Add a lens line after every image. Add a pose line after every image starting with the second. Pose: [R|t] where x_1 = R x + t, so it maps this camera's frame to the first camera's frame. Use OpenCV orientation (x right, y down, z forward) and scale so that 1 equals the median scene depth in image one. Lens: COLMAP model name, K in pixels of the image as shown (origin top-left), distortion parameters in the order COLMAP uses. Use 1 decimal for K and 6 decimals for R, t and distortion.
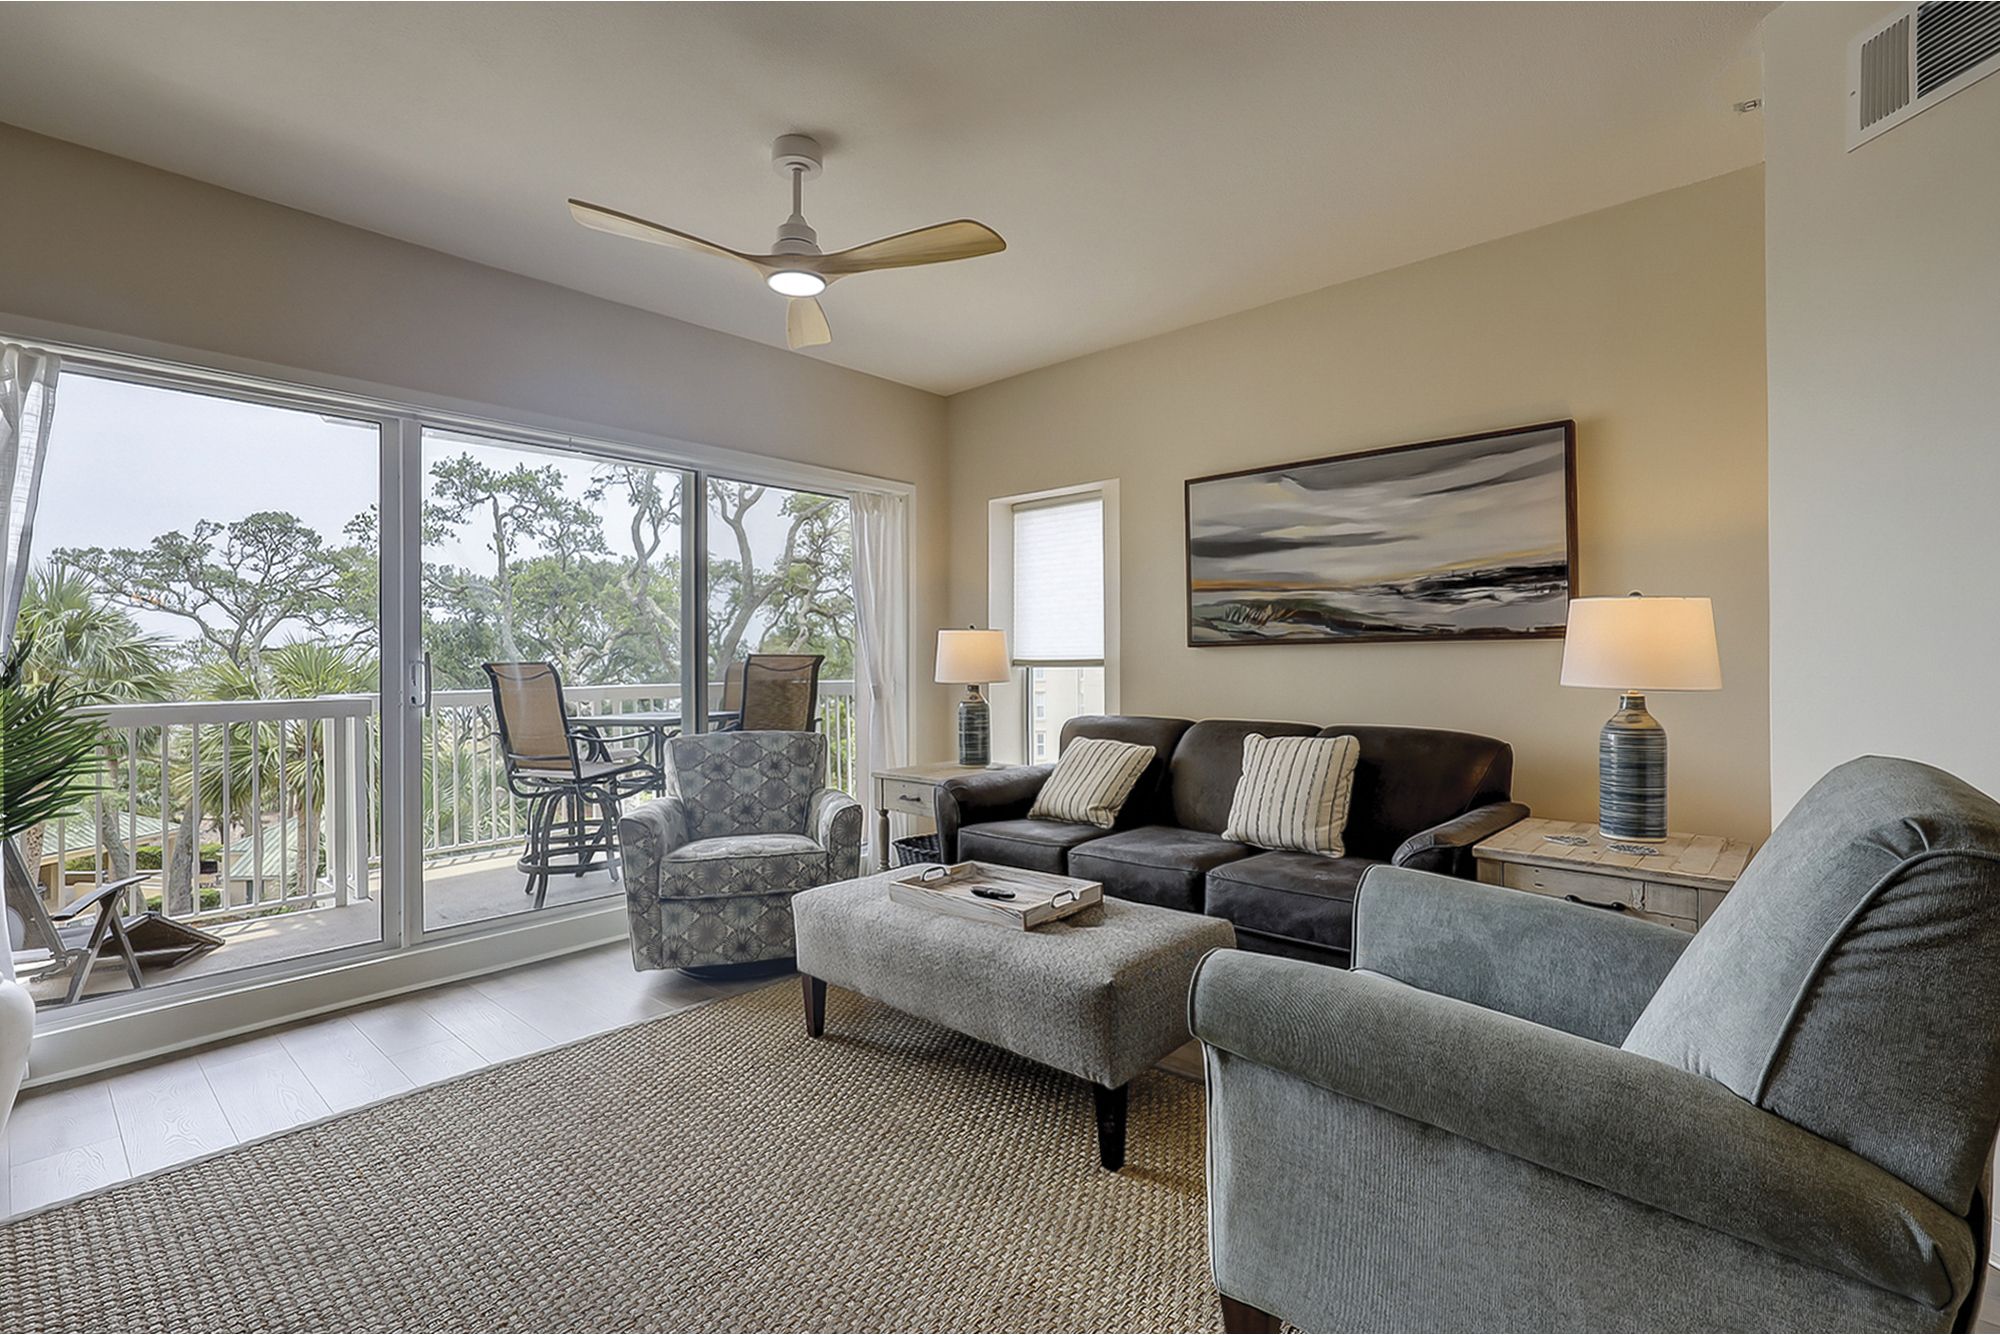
lens RADIAL K [[895.0, 0, 1000.0], [0, 895.0, 667.5], [0, 0, 1]] dist [-0.044258, 0.019902]
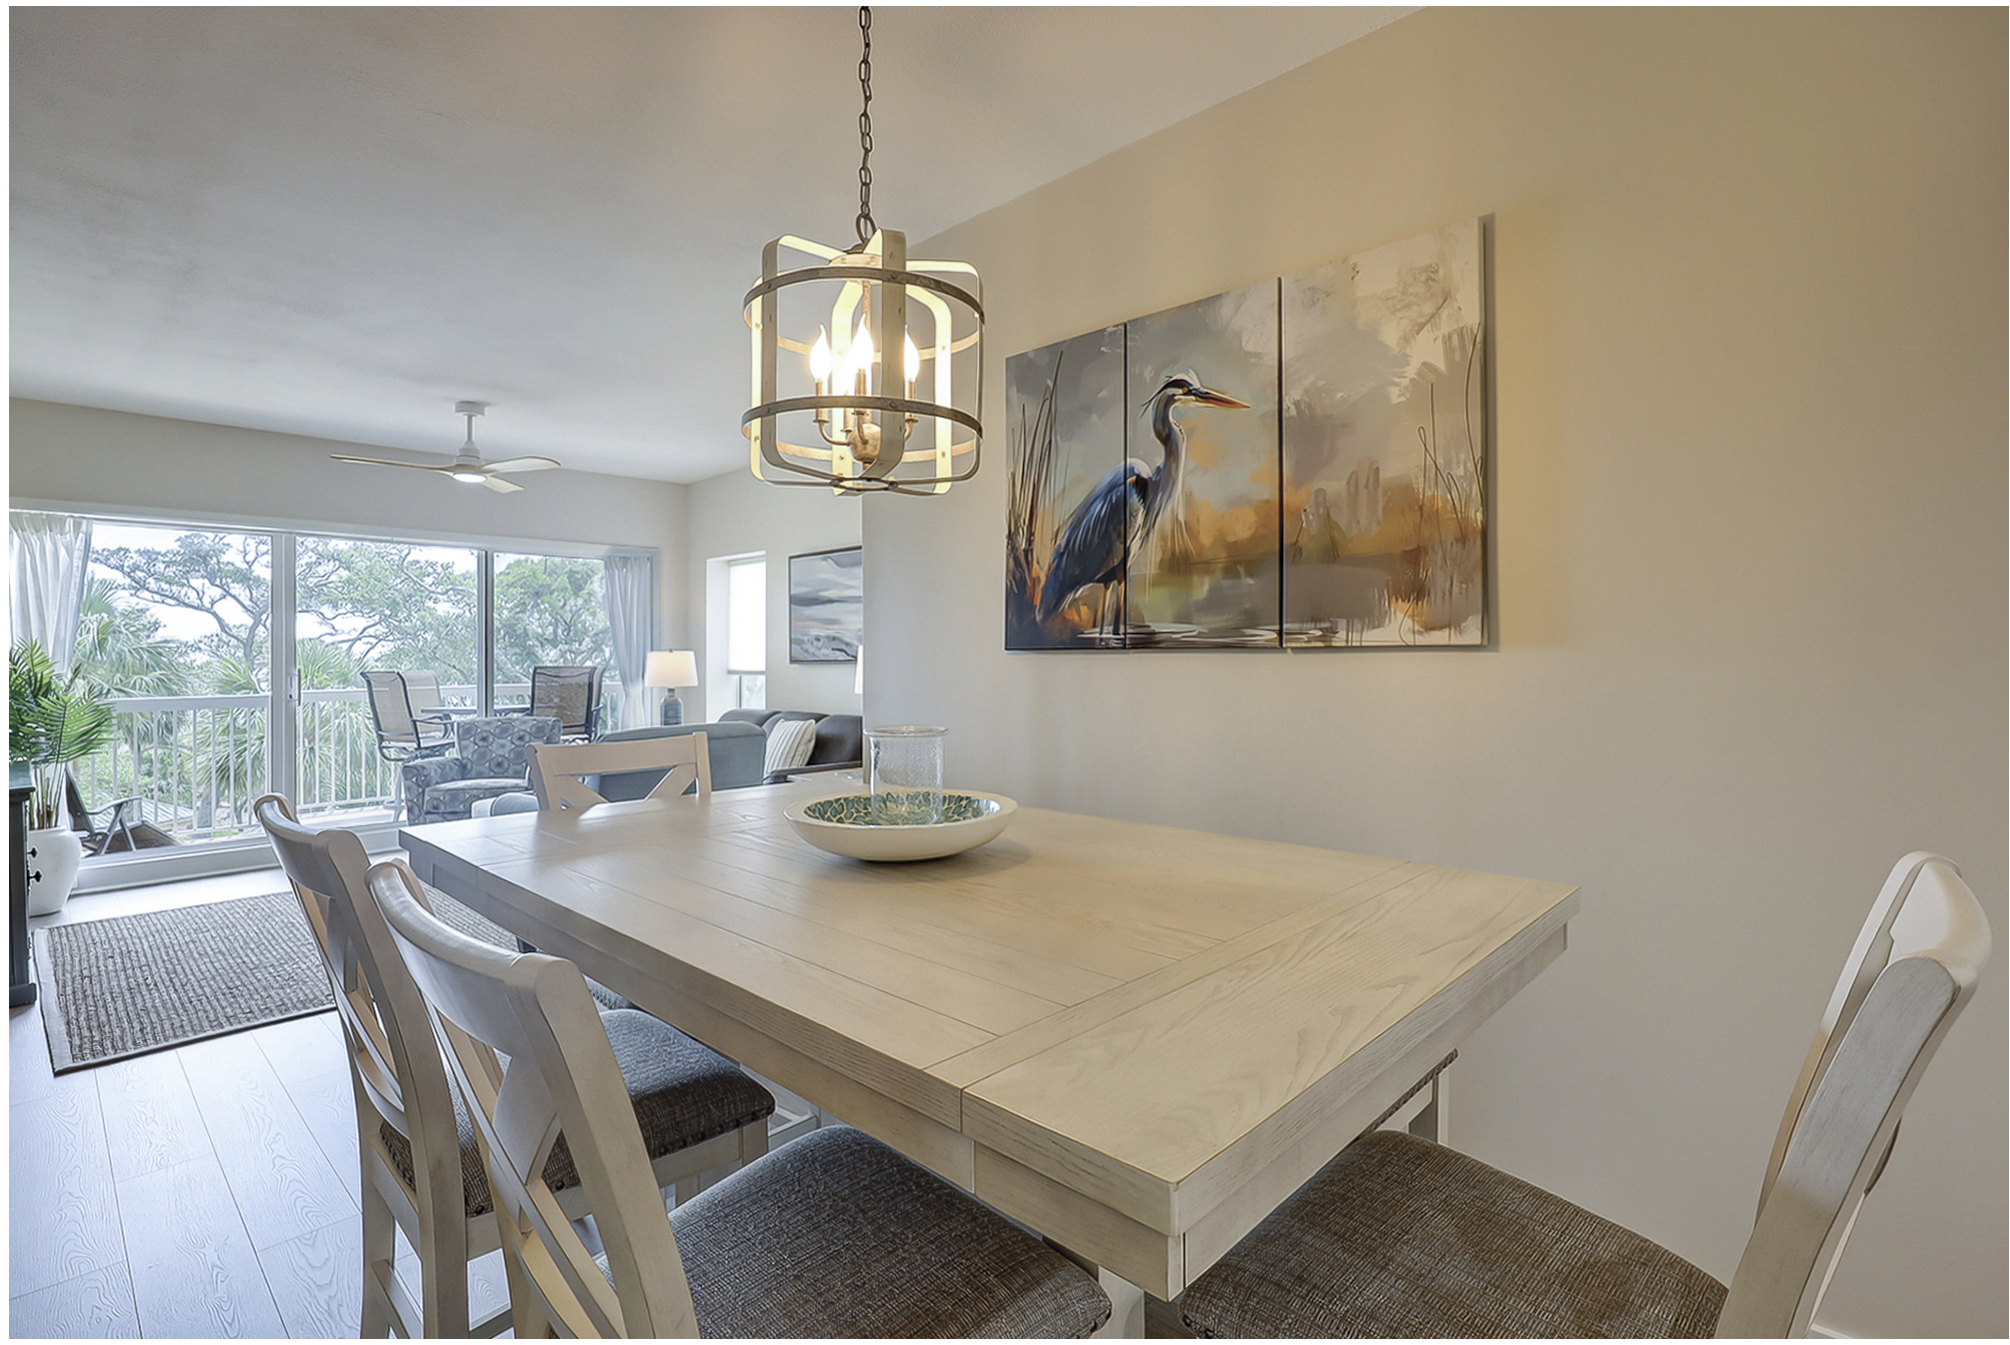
lens RADIAL K [[926.3, 0, 969.7], [0, 926.3, 659.4], [0, 0, 1]] dist [-0.002506, 0.000262]
pose [[0.998104, 0.002499, -0.061494, 0.539964], [-0.002581, 0.999996, -0.001262, -0.025697], [0.061490, 0.001418, 0.998107, -0.507246]]
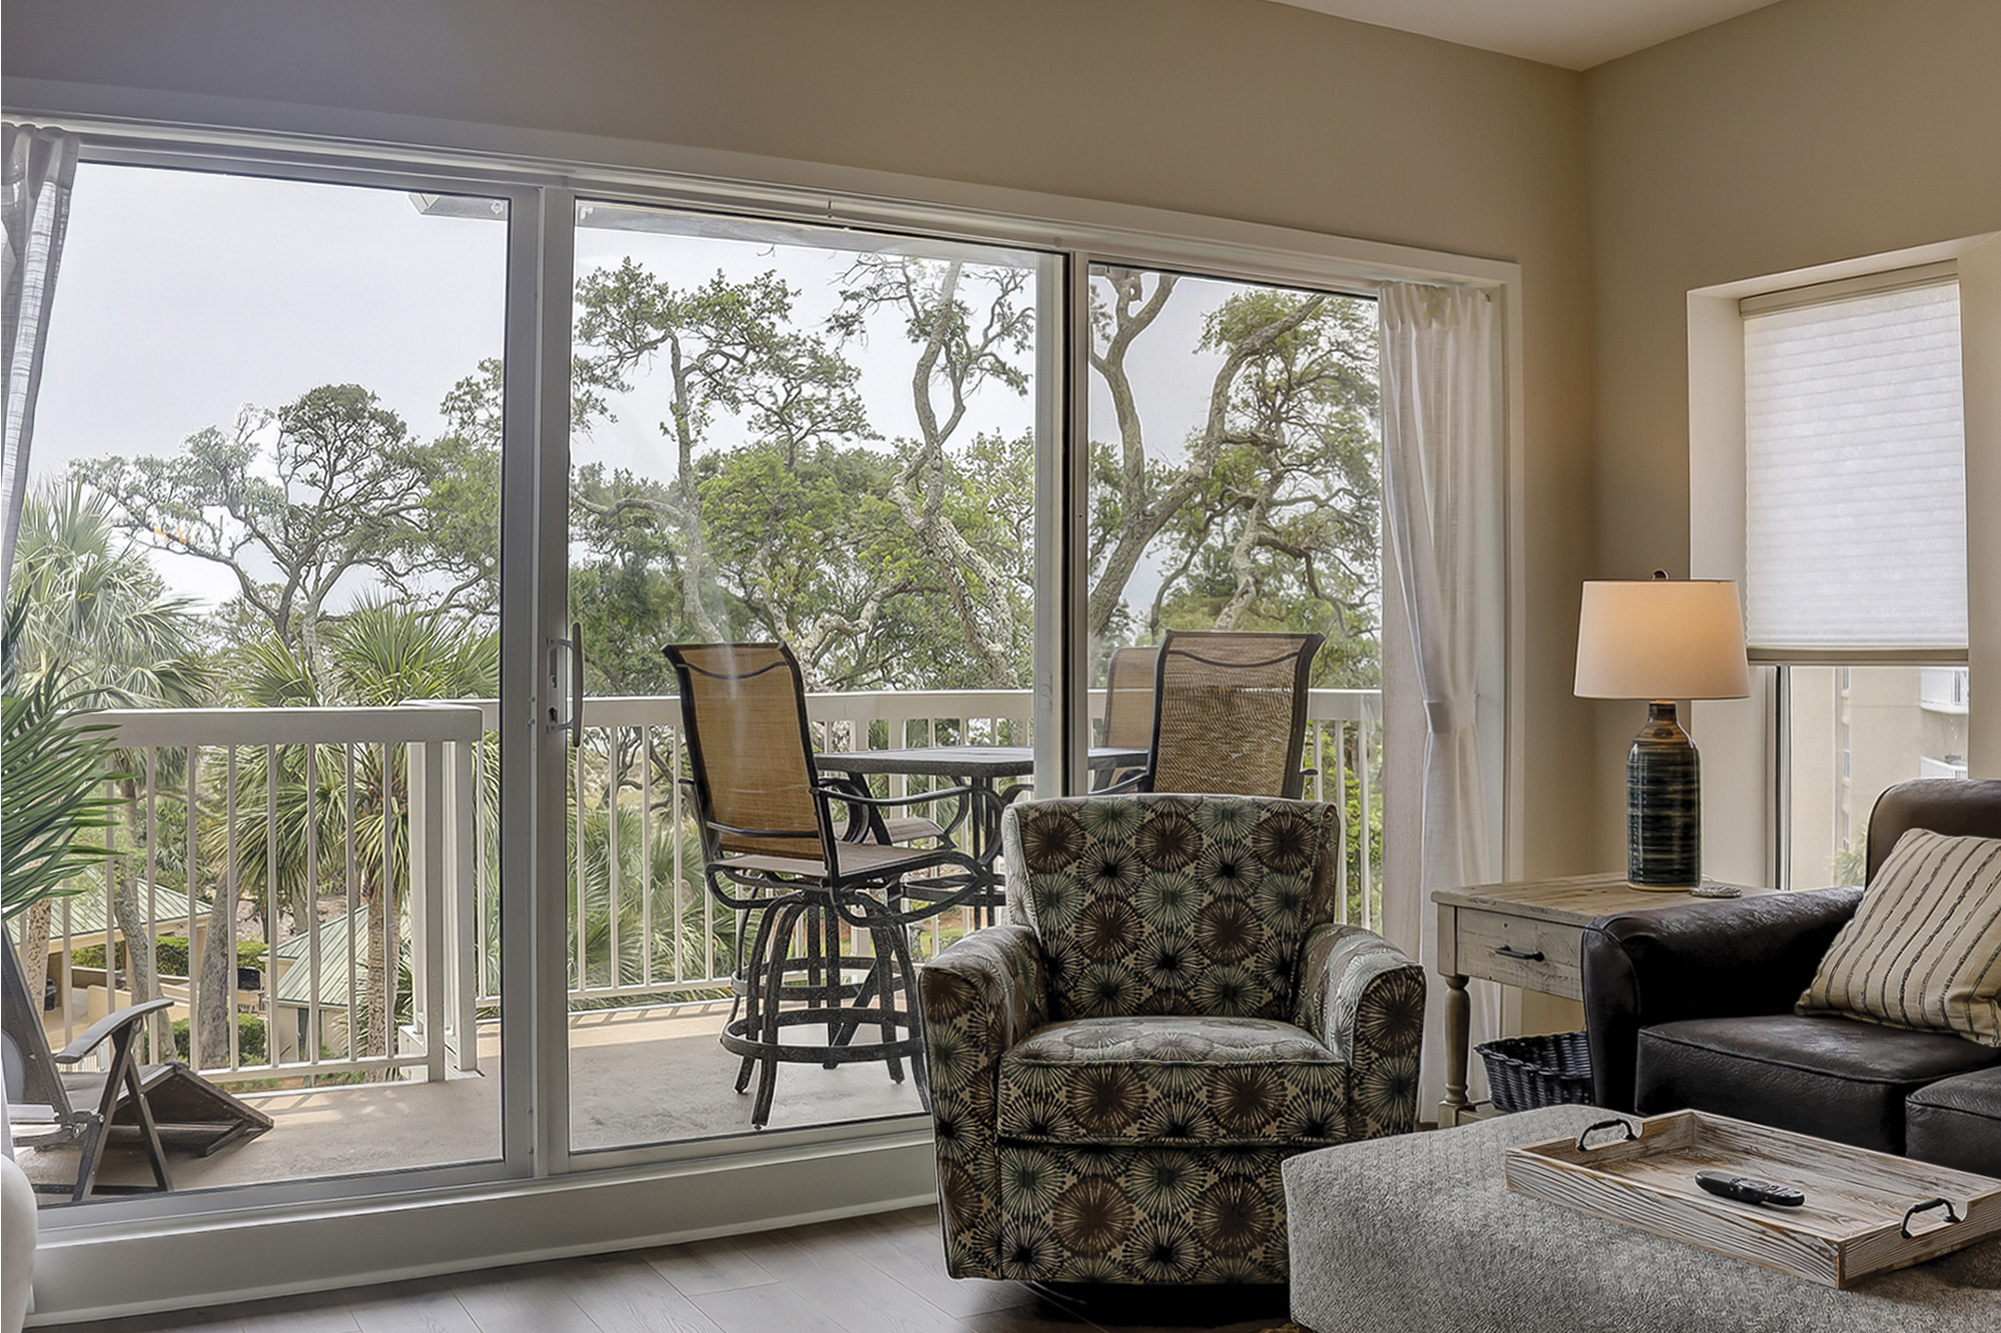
lens RADIAL K [[1858.3, 0, 1002.0], [0, 1858.3, 642.4], [0, 0, 1]] dist [-0.174543, 0.004719]
pose [[0.942828, 0.008093, -0.333182, -0.034748], [-0.011304, 0.999906, -0.007702, -0.000347], [0.333089, 0.011028, 0.942831, 0.038792]]
